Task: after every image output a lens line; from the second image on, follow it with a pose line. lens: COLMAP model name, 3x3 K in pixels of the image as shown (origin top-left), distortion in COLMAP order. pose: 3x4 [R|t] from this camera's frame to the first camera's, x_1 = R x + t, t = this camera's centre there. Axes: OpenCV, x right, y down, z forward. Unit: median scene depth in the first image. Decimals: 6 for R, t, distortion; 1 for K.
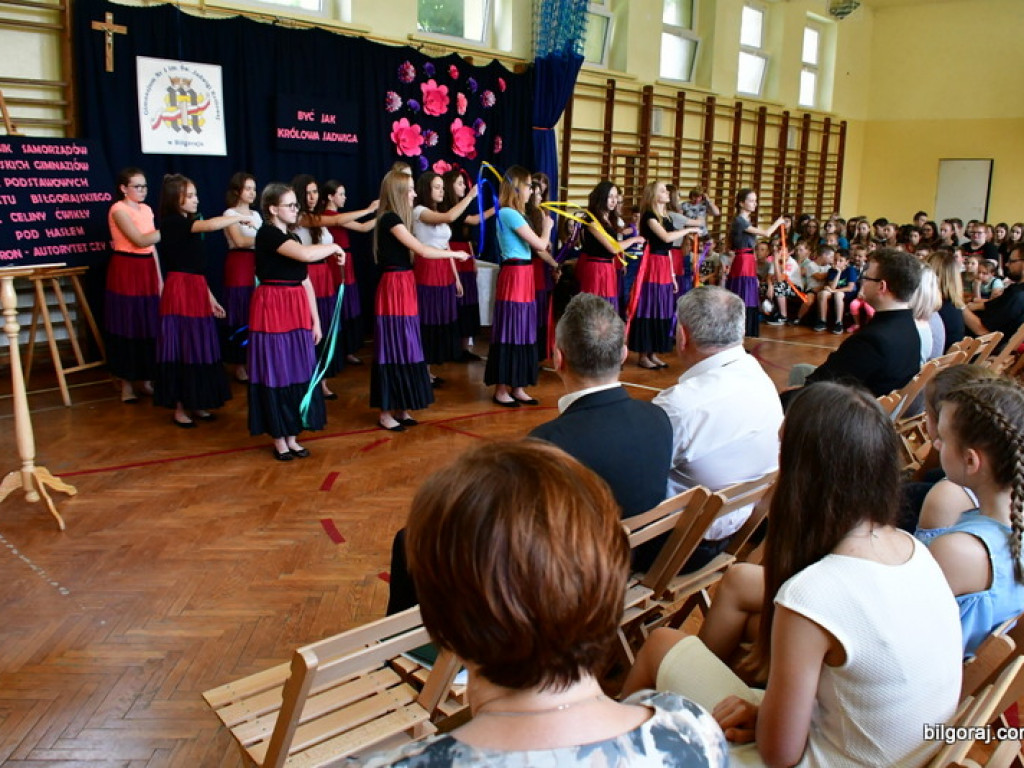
lens RADIAL K [[880.2, 0, 512.0], [0, 880.2, 384.0], [0, 0, 1]] dist [-0.037519, -0.022989]
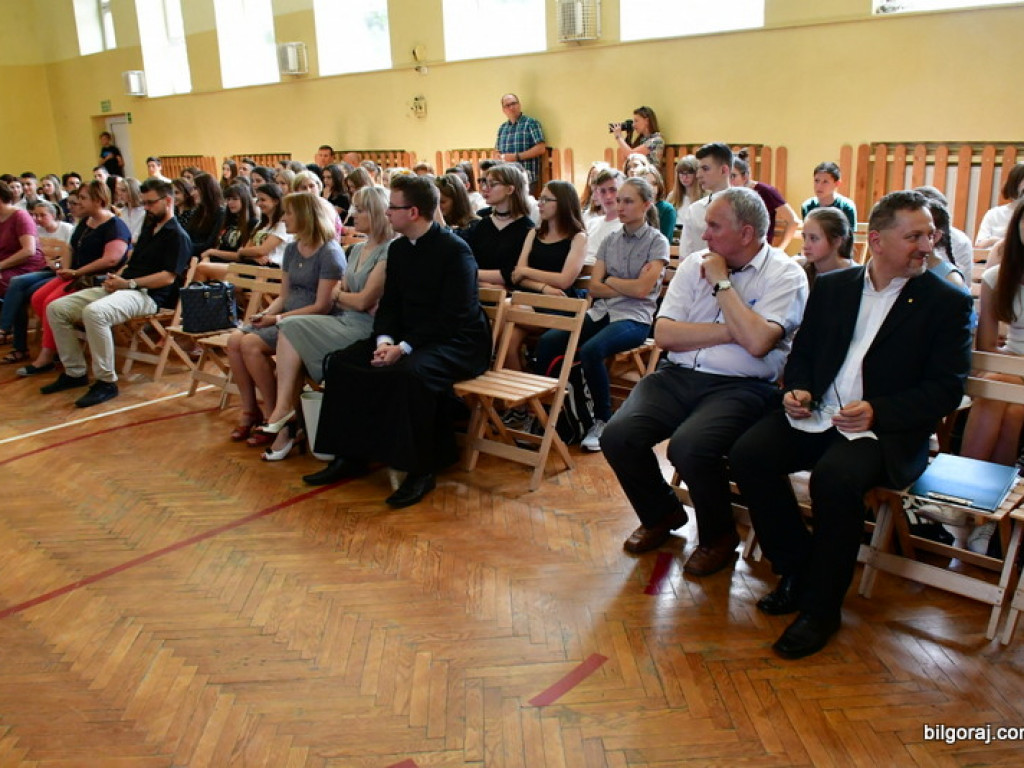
lens RADIAL K [[886.1, 0, 512.0], [0, 886.1, 384.0], [0, 0, 1]] dist [-0.034298, -0.022286]
pose [[-0.020226, -0.292562, 0.956033, -0.335432], [0.253887, 0.923380, 0.287941, -0.096091], [-0.967022, 0.248548, 0.055602, 0.427496]]
